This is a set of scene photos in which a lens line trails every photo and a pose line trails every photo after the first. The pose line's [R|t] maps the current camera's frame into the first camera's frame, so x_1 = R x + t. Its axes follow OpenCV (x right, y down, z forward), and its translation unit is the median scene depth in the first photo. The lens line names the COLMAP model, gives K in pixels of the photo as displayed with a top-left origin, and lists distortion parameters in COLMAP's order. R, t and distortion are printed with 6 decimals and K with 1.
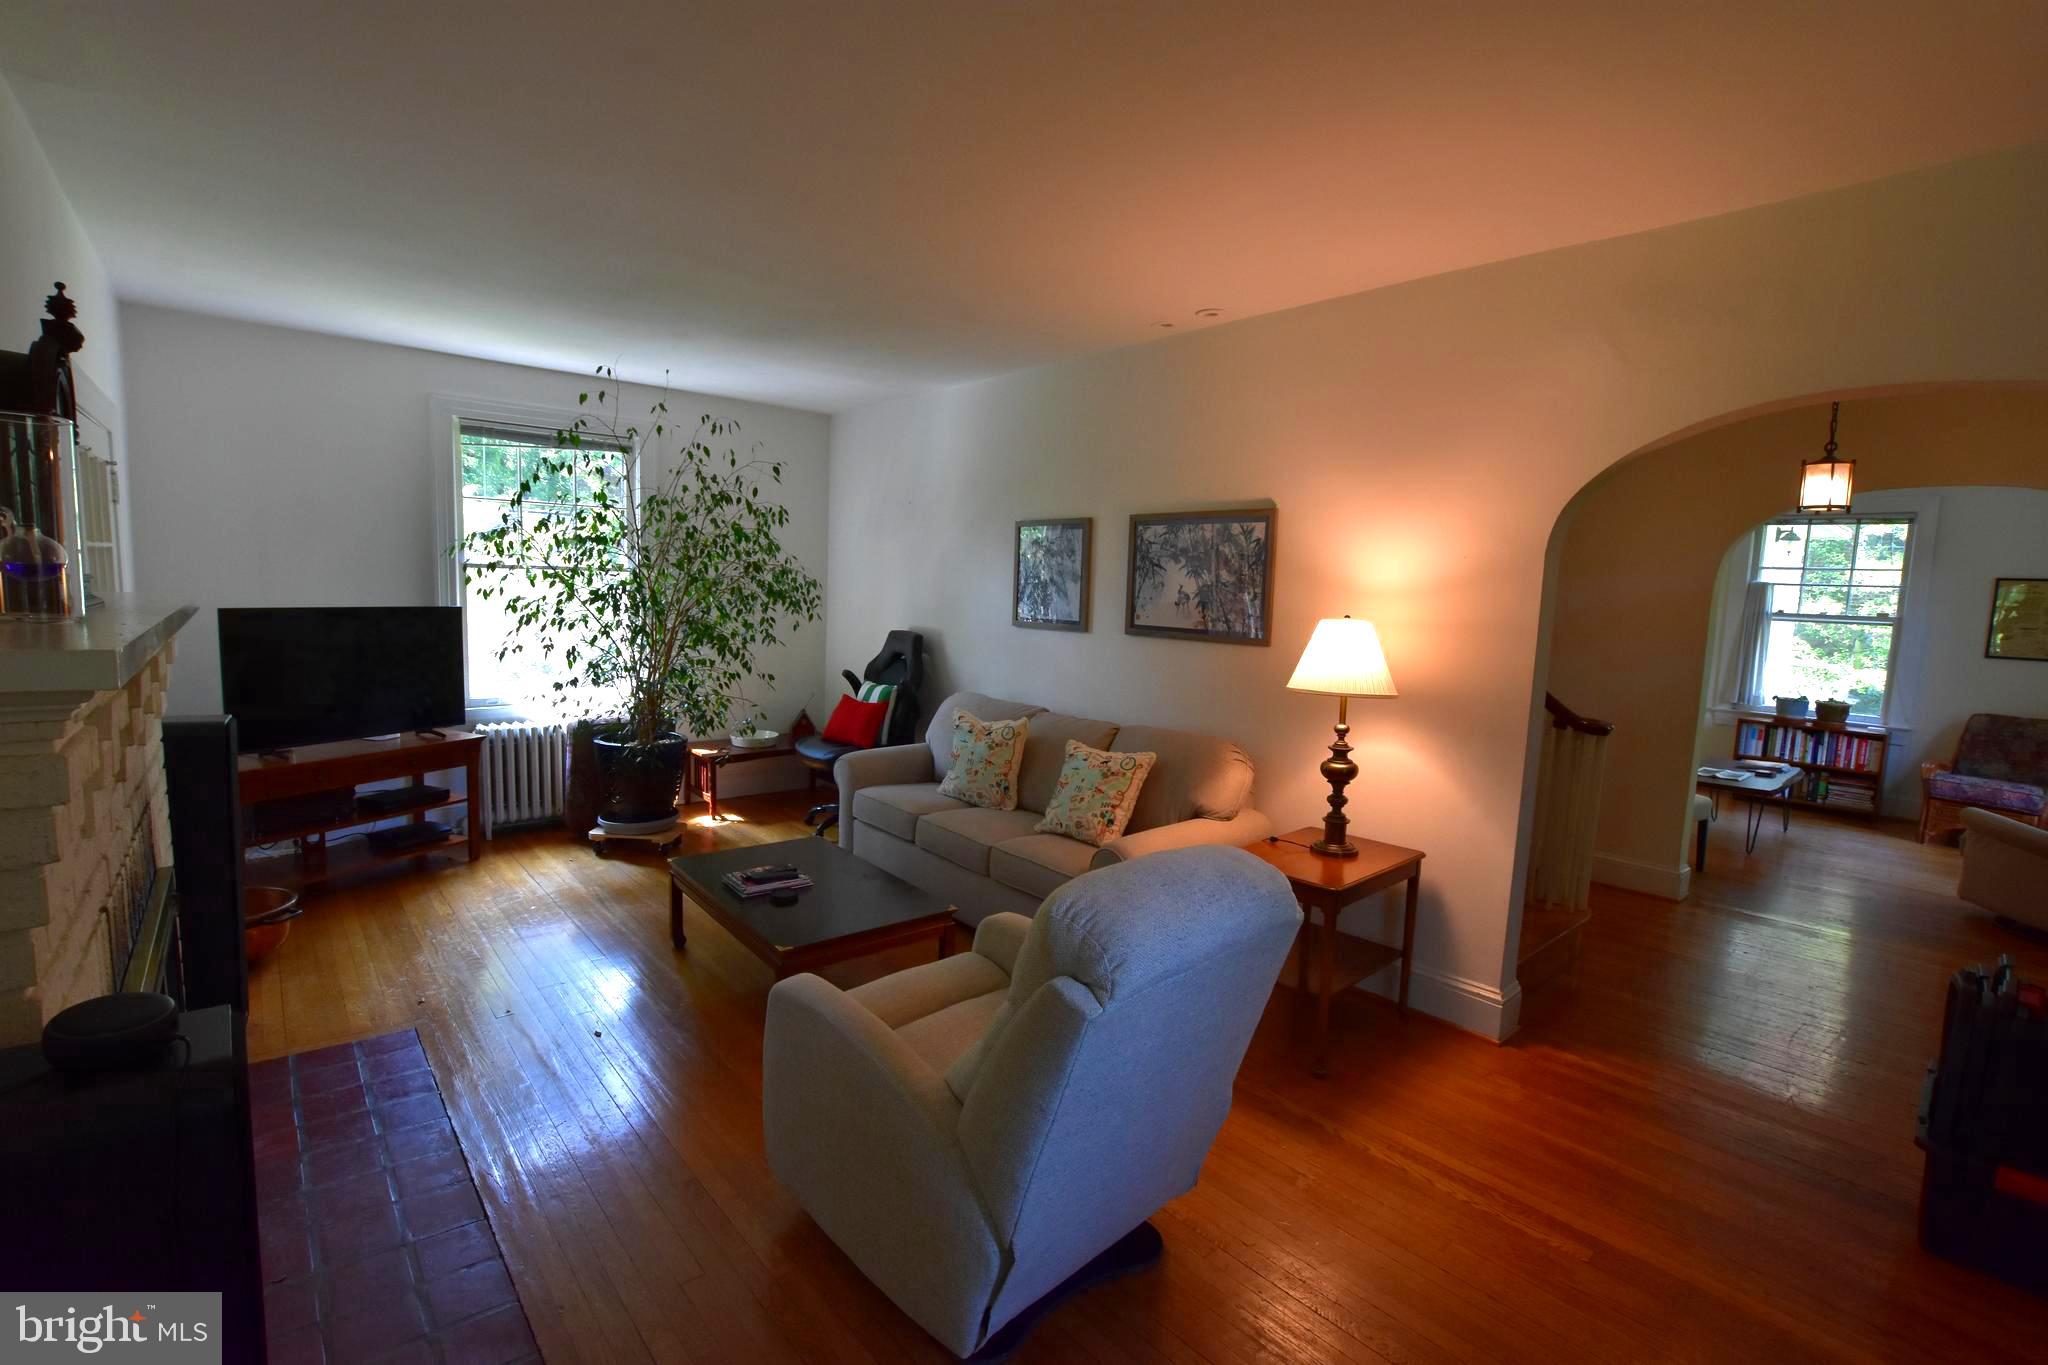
lens RADIAL K [[906.4, 0, 1022.9], [0, 906.4, 694.0], [0, 0, 1]] dist [-0.032369, 0.005765]
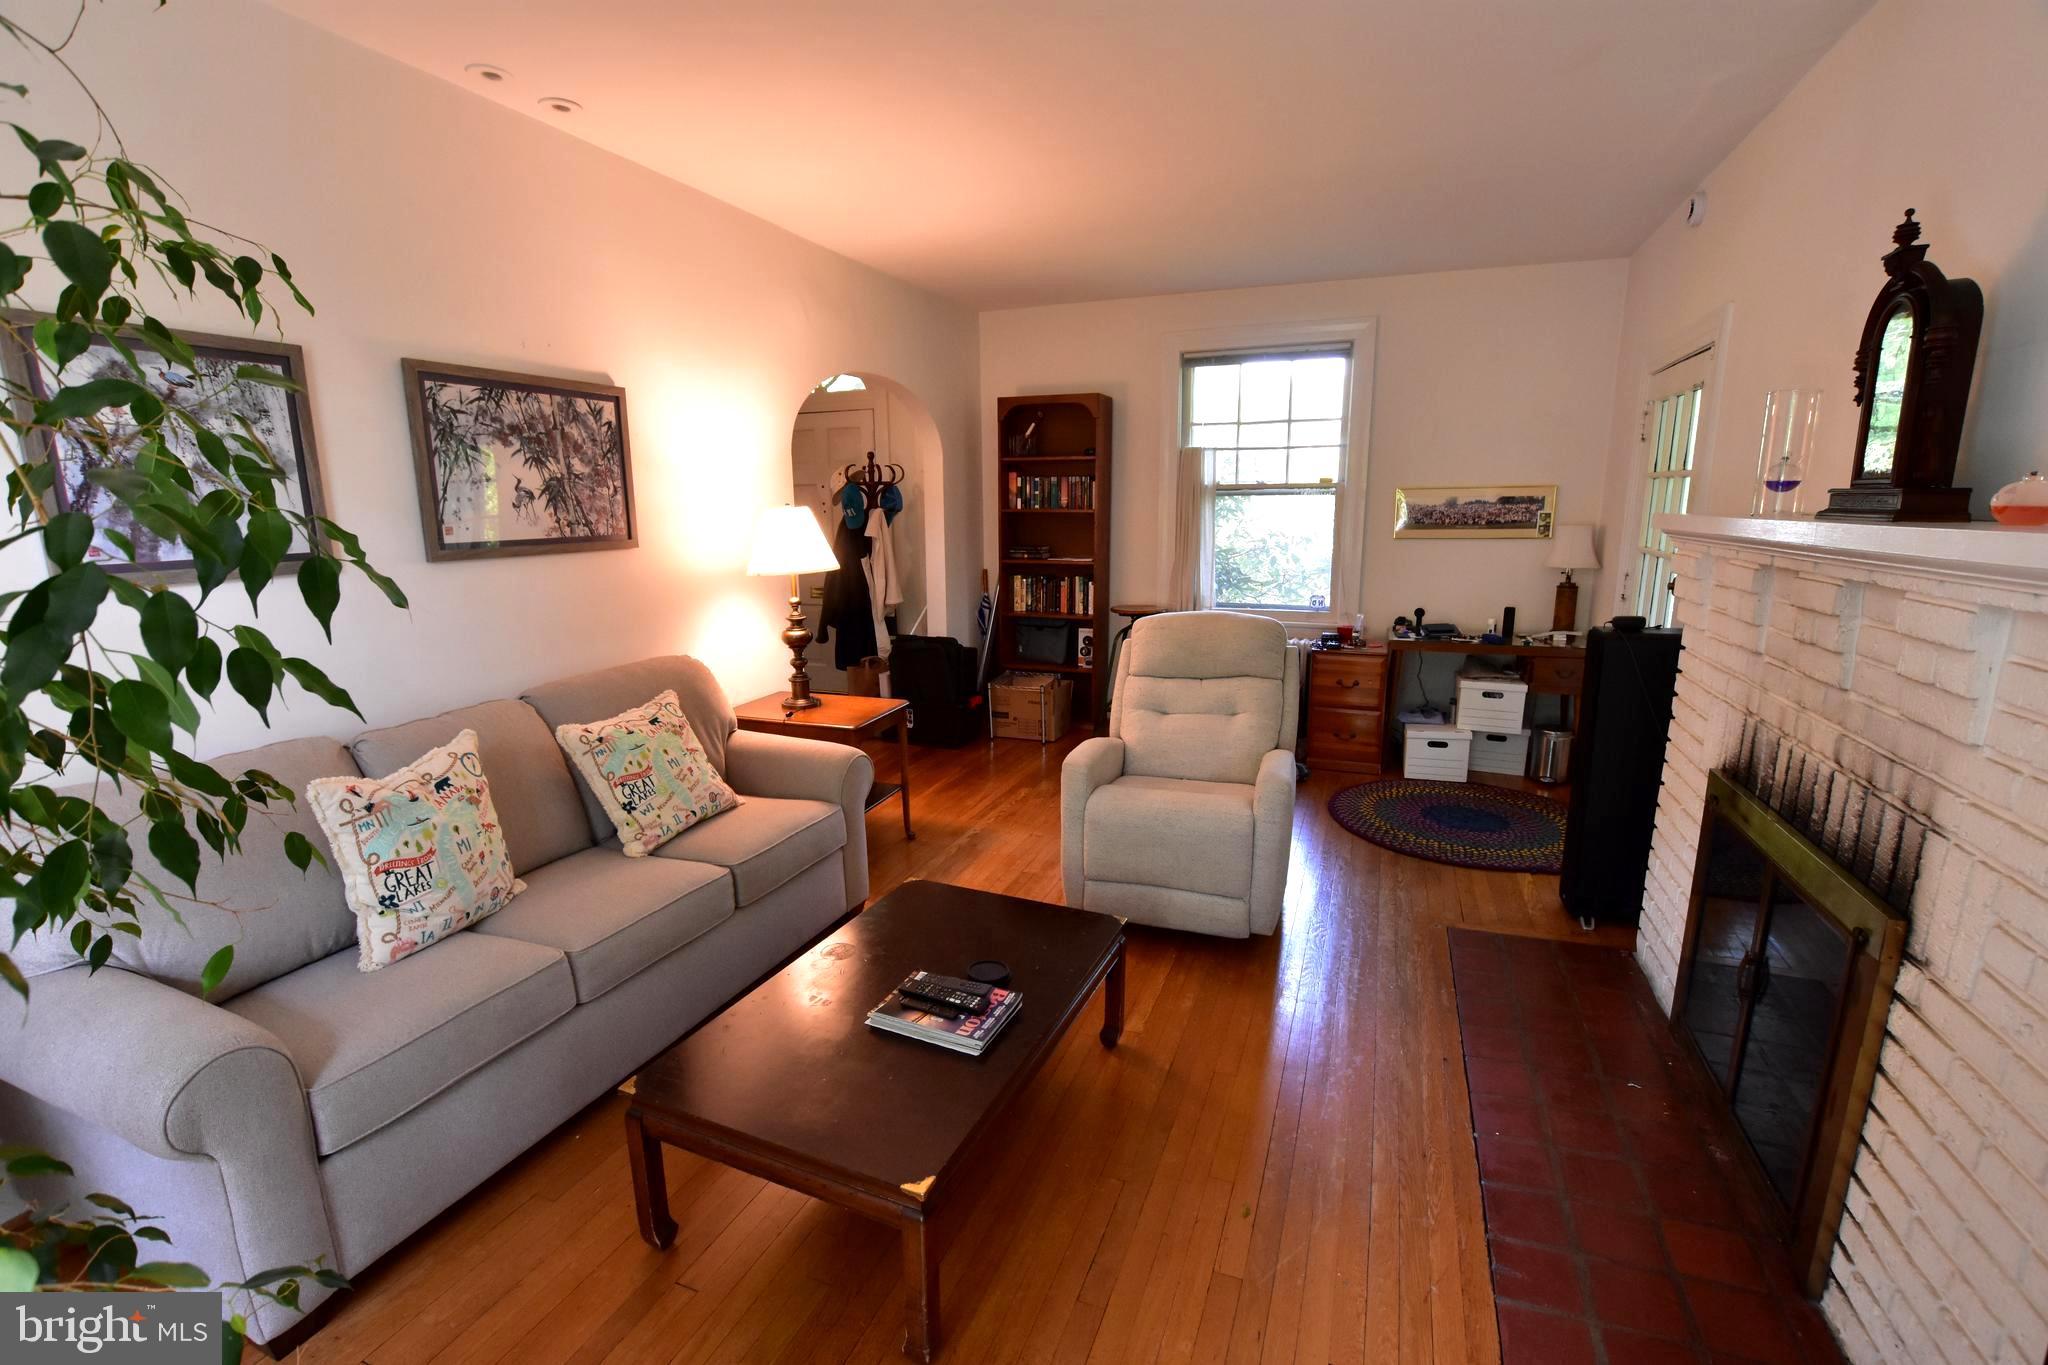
lens RADIAL K [[906.4, 0, 1022.9], [0, 906.4, 694.0], [0, 0, 1]] dist [-0.032369, 0.005765]
pose [[-0.454926, -0.215803, 0.863986, -1.193087], [0.098017, 0.952165, 0.289439, -0.229013], [-0.885119, 0.216358, -0.412012, 1.805713]]
